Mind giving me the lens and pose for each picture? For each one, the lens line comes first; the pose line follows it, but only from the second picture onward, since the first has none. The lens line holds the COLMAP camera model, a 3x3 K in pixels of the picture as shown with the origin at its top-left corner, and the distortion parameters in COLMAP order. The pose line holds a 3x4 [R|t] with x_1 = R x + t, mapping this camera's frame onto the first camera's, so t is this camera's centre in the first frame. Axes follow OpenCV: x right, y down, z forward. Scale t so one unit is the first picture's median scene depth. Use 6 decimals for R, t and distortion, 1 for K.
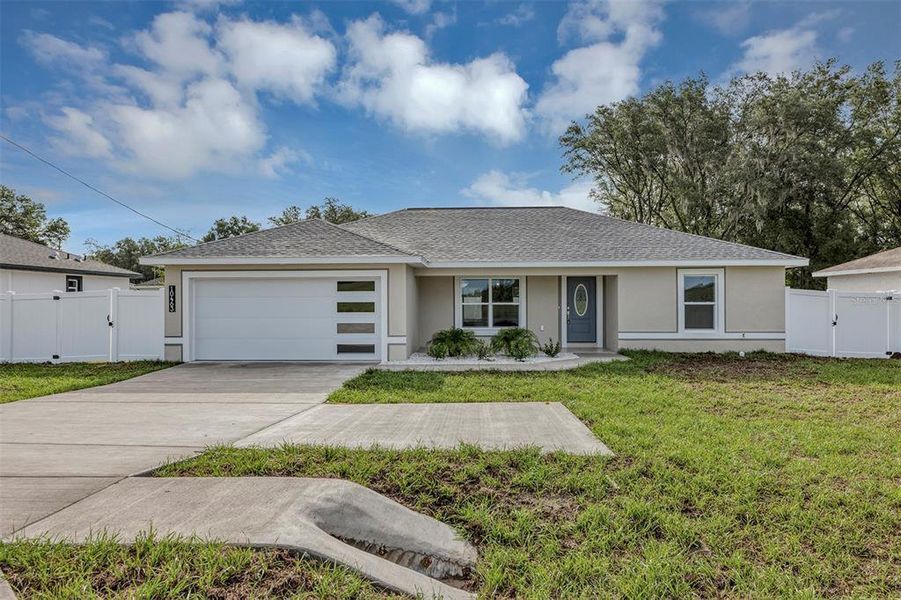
lens RADIAL K [[449.7, 0, 450.5], [0, 449.7, 300.0], [0, 0, 1]] dist [0.002428, 0.000269]
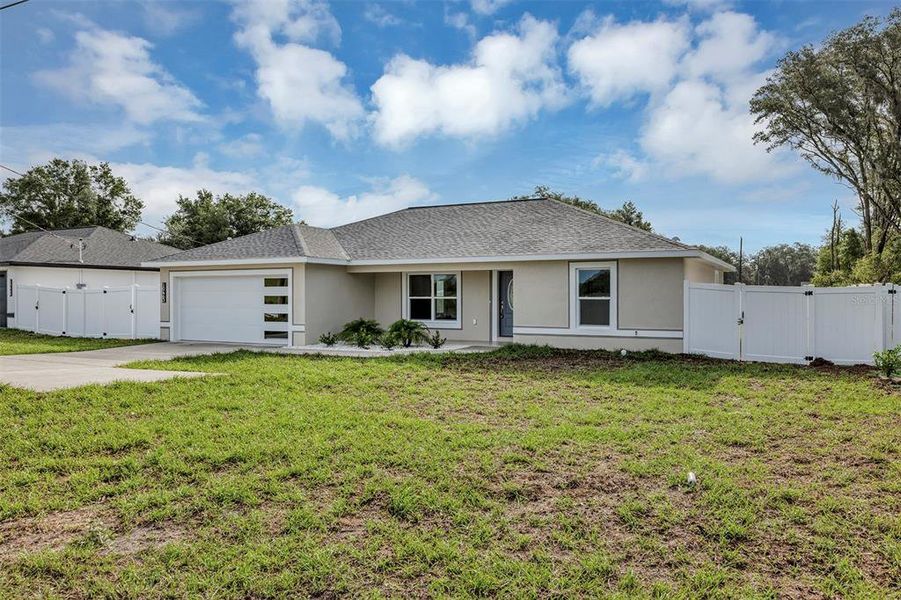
lens RADIAL K [[465.2, 0, 447.4], [0, 465.2, 297.0], [0, 0, 1]] dist [-0.003244, -0.000391]
pose [[0.949003, 0.004143, -0.315240, 0.579799], [-0.001906, 0.999971, 0.007404, -0.001765], [0.315261, -0.006426, 0.948983, -0.029820]]
